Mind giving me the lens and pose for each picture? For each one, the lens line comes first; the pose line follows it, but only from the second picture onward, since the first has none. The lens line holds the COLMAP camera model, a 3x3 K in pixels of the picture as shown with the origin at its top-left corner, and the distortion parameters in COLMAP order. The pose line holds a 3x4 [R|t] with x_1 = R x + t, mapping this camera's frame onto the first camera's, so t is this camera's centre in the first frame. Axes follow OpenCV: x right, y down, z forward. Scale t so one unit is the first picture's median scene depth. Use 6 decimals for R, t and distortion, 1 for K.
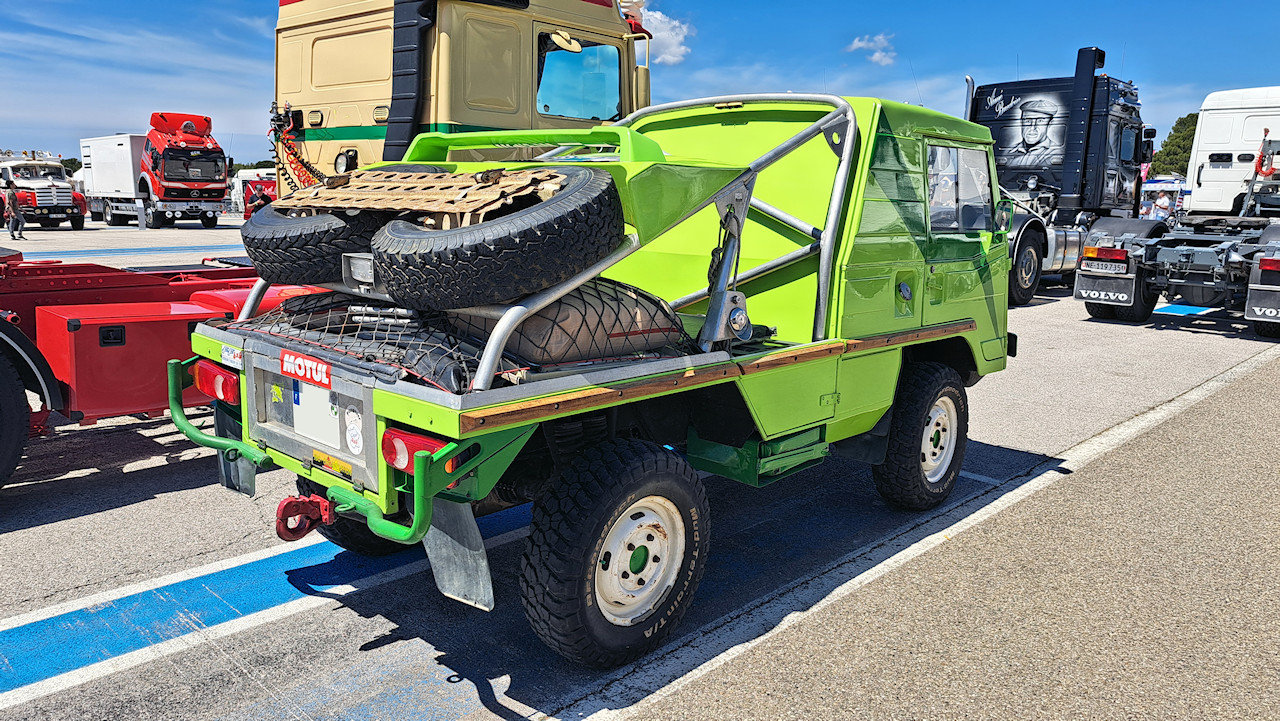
lens RADIAL K [[944.4, 0, 640.2], [0, 944.4, 356.5], [0, 0, 1]] dist [0.002339, -0.000141]
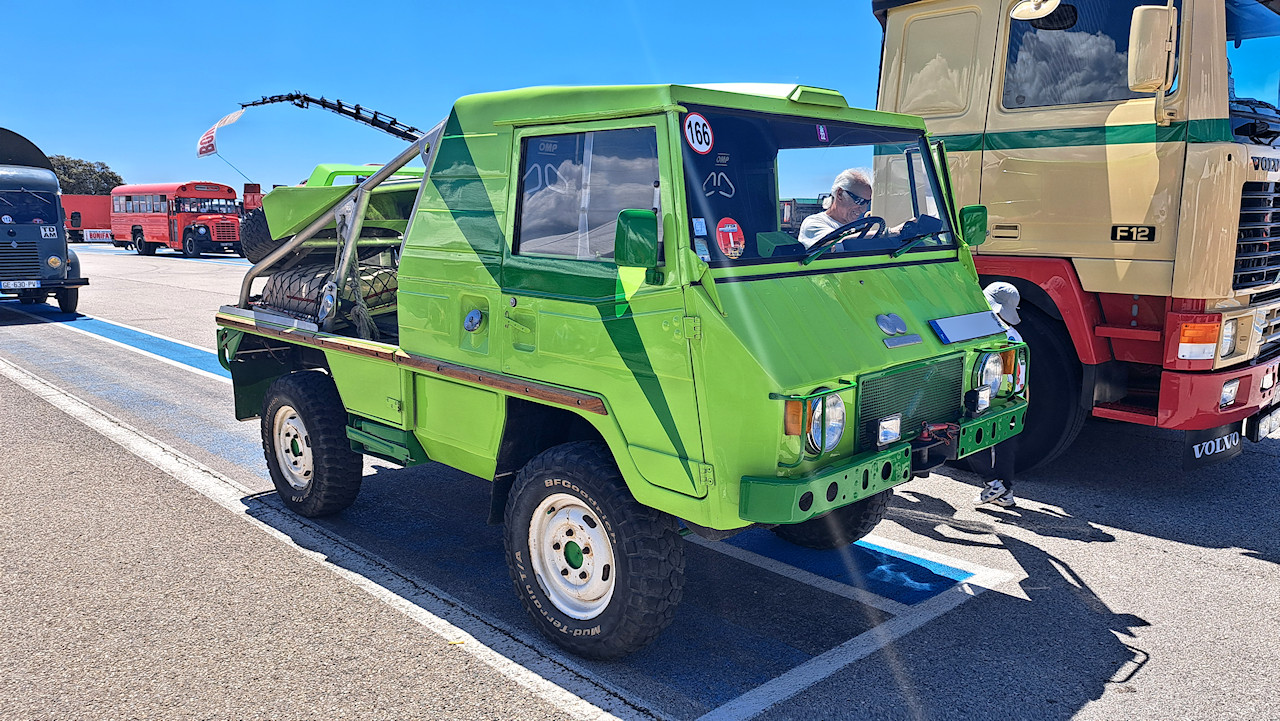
lens RADIAL K [[944.4, 0, 640.9], [0, 944.4, 362.1], [0, 0, 1]] dist [0.002339, -0.000141]
pose [[-0.049763, 0.137678, -0.989226, 1.158658], [-0.177238, 0.973516, 0.144408, -0.189474], [0.982909, 0.182515, -0.024043, 1.234817]]
